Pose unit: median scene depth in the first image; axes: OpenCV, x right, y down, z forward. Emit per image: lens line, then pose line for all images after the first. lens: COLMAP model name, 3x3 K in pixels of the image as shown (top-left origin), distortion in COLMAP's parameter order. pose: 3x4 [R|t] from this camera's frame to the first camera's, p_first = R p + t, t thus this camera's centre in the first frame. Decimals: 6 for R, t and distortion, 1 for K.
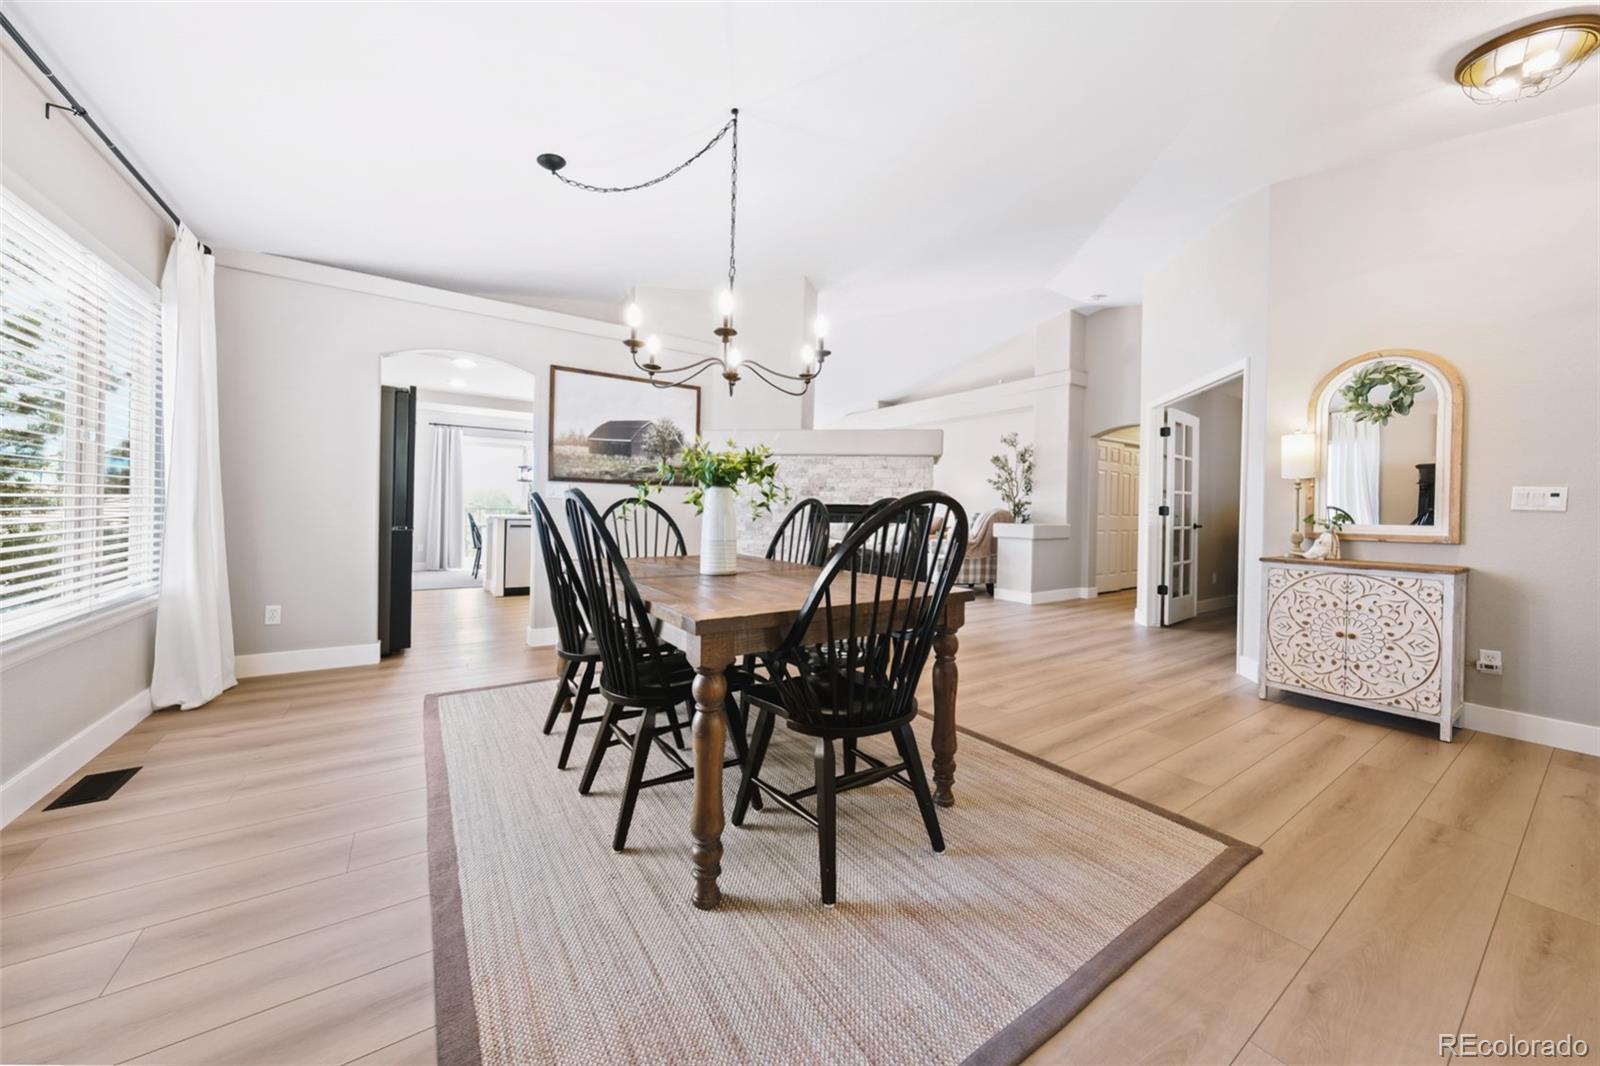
lens RADIAL K [[551.3, 0, 810.2], [0, 551.3, 521.8], [0, 0, 1]] dist [-0.008411, 0.002721]
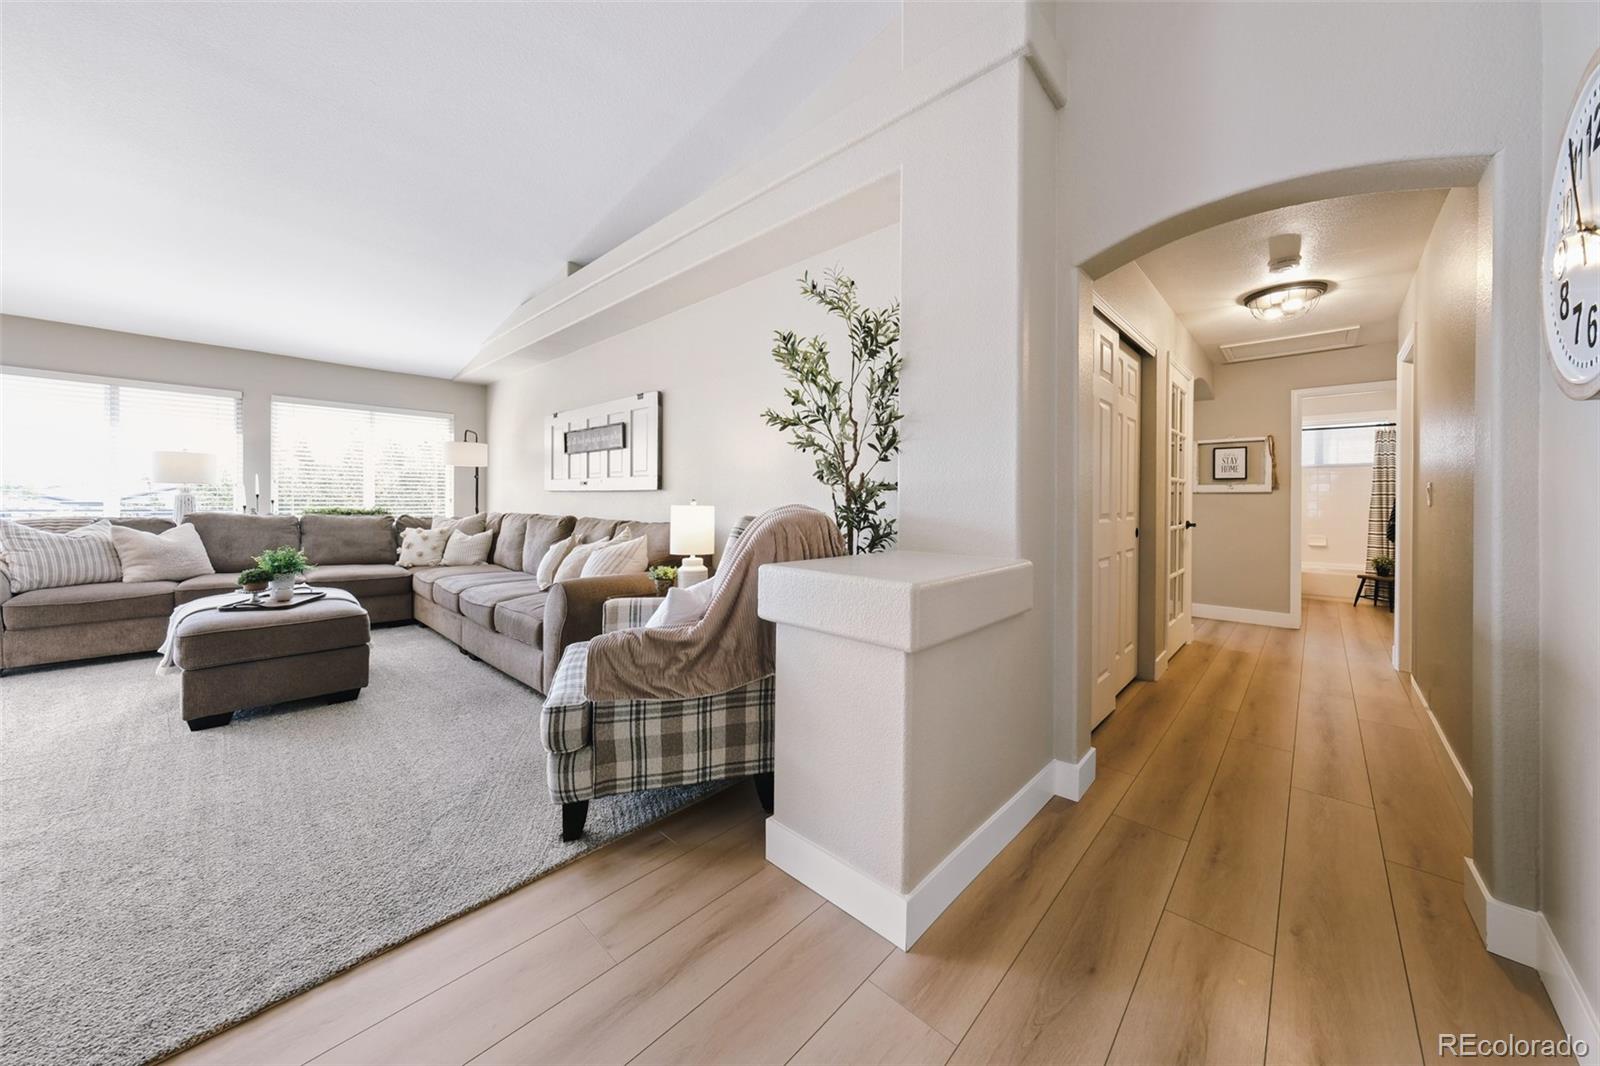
lens RADIAL K [[551.3, 0, 788.8], [0, 551.3, 503.8], [0, 0, 1]] dist [-0.008411, 0.002721]
pose [[0.979169, -0.005875, 0.202963, 0.296830], [0.009029, 0.999852, -0.014617, -0.022194], [-0.202848, 0.016145, 0.979077, 0.754372]]
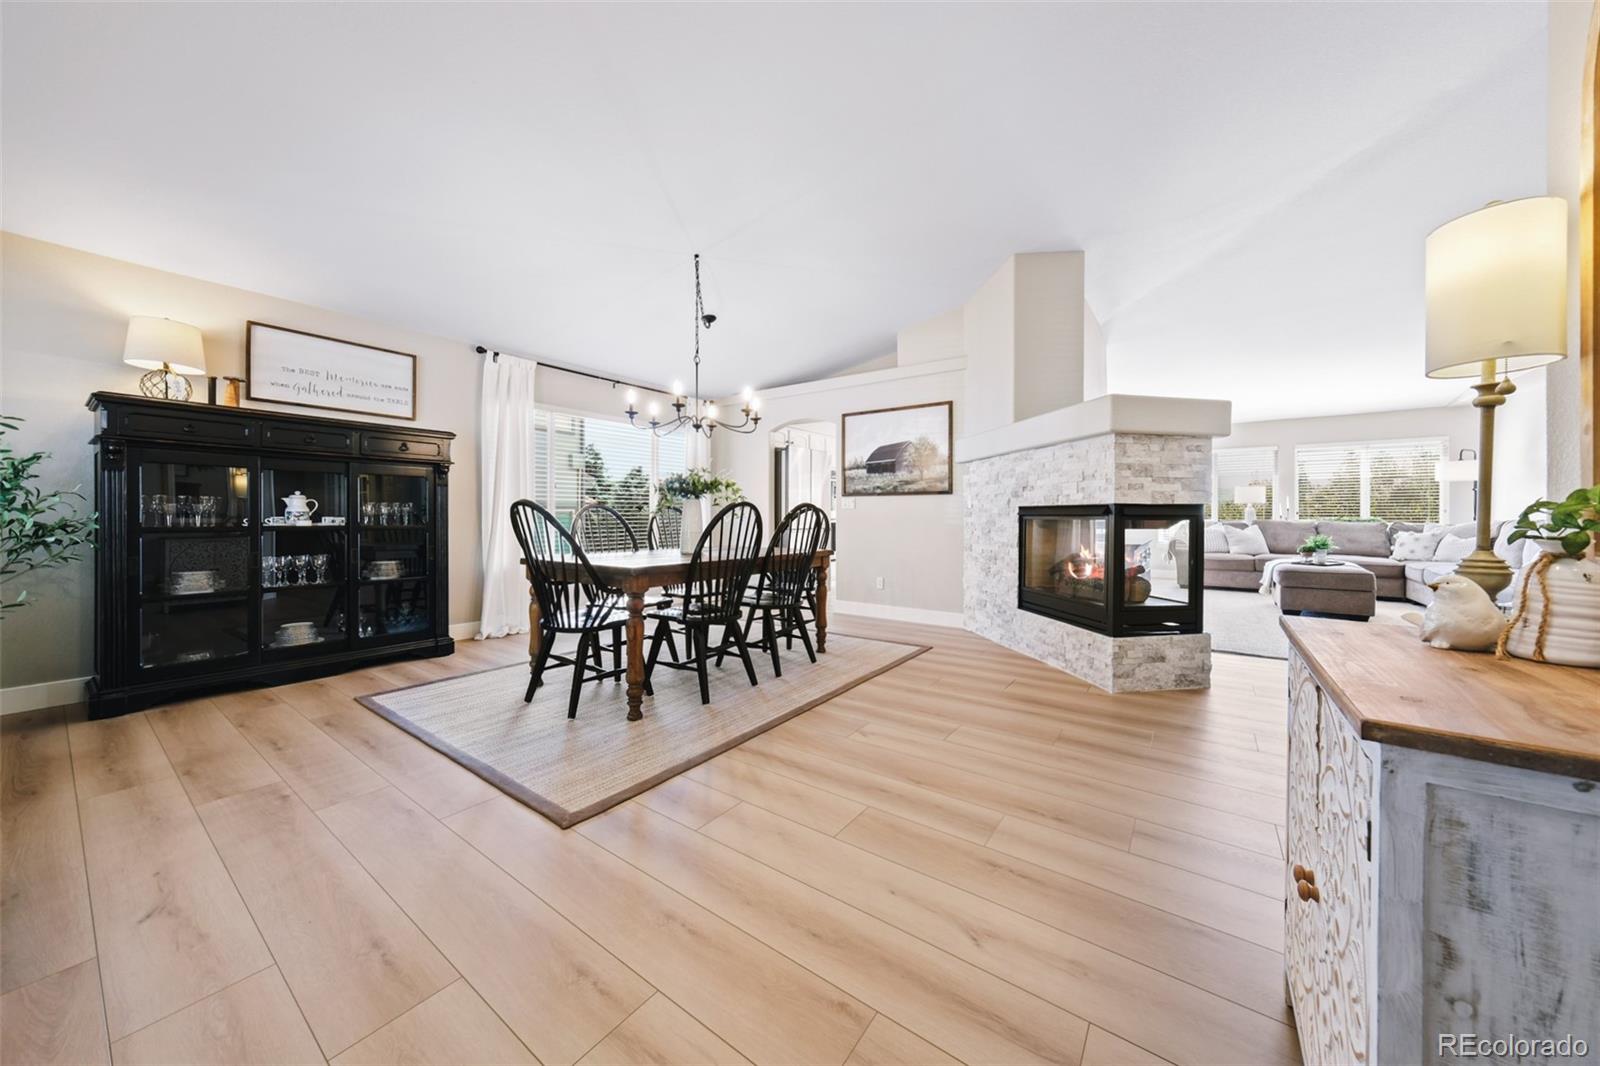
lens RADIAL K [[551.3, 0, 819.3], [0, 551.3, 518.6], [0, 0, 1]] dist [-0.008411, 0.002721]
pose [[0.351036, -0.014645, -0.936248, 0.495818], [-0.013759, 0.999689, -0.020796, 0.007111], [0.936261, 0.020182, 0.350725, 0.269933]]
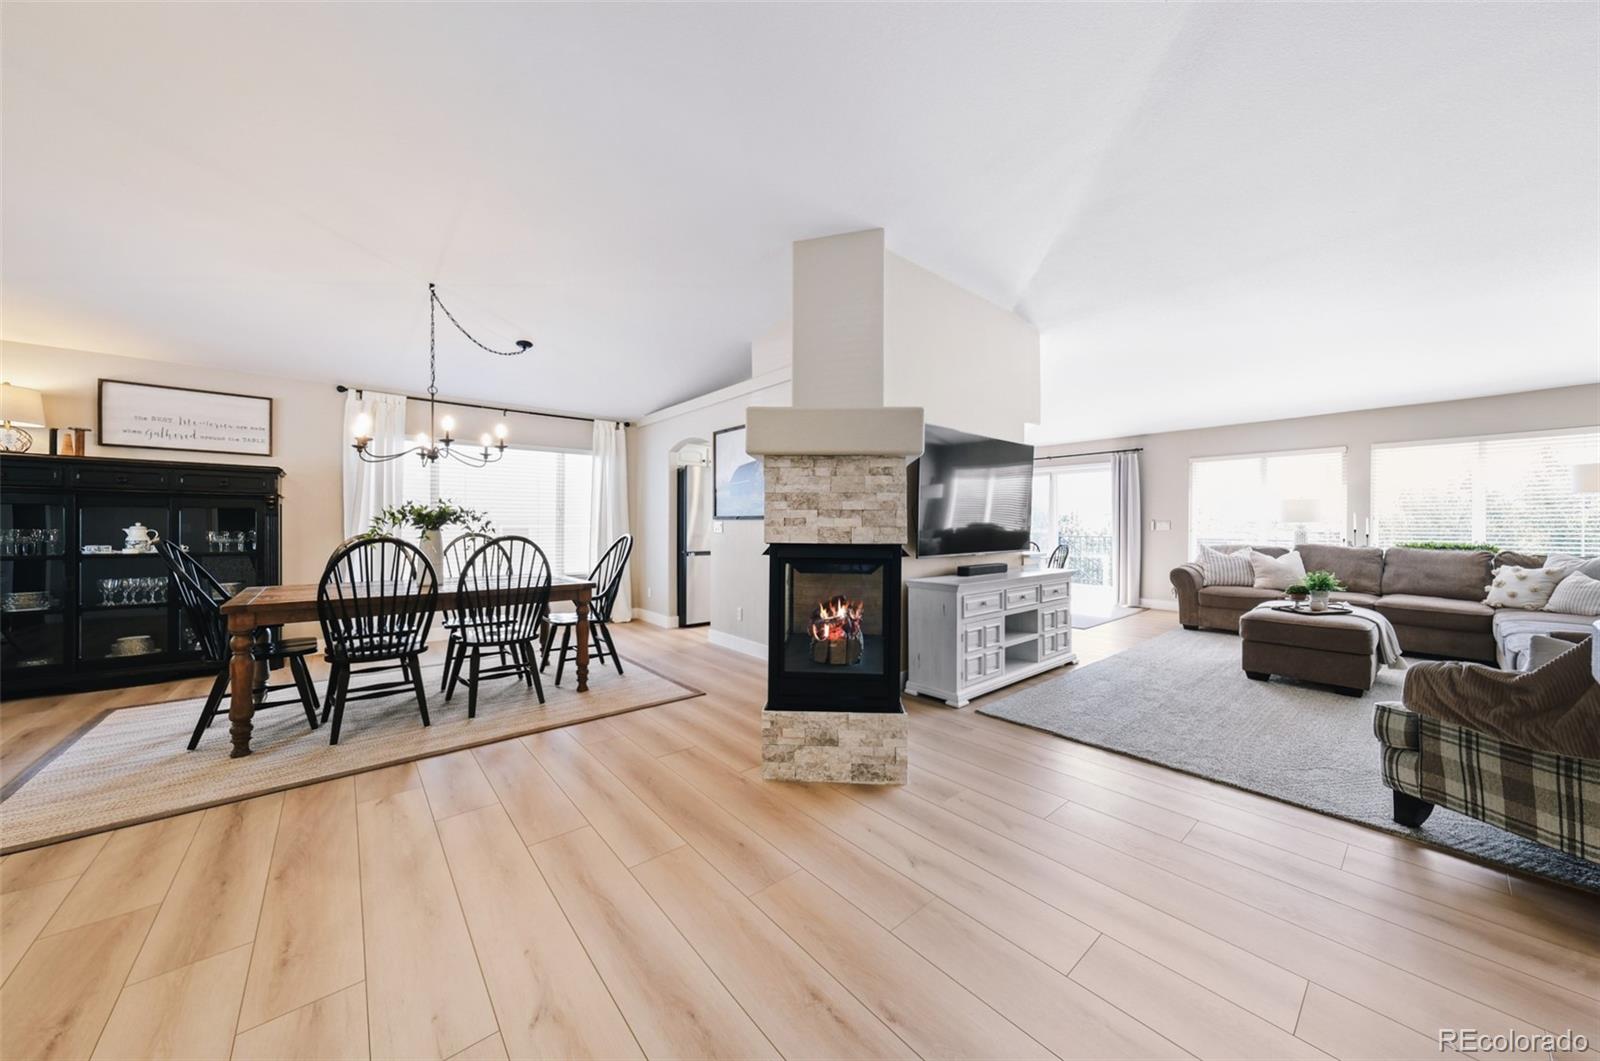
lens RADIAL K [[551.3, 0, 824.6], [0, 551.3, 524.9], [0, 0, 1]] dist [-0.008411, 0.002721]
pose [[0.117800, -0.015281, -0.992920, 0.524537], [-0.021196, 0.999615, -0.017899, -0.025428], [0.992811, 0.023155, 0.117431, 0.664487]]
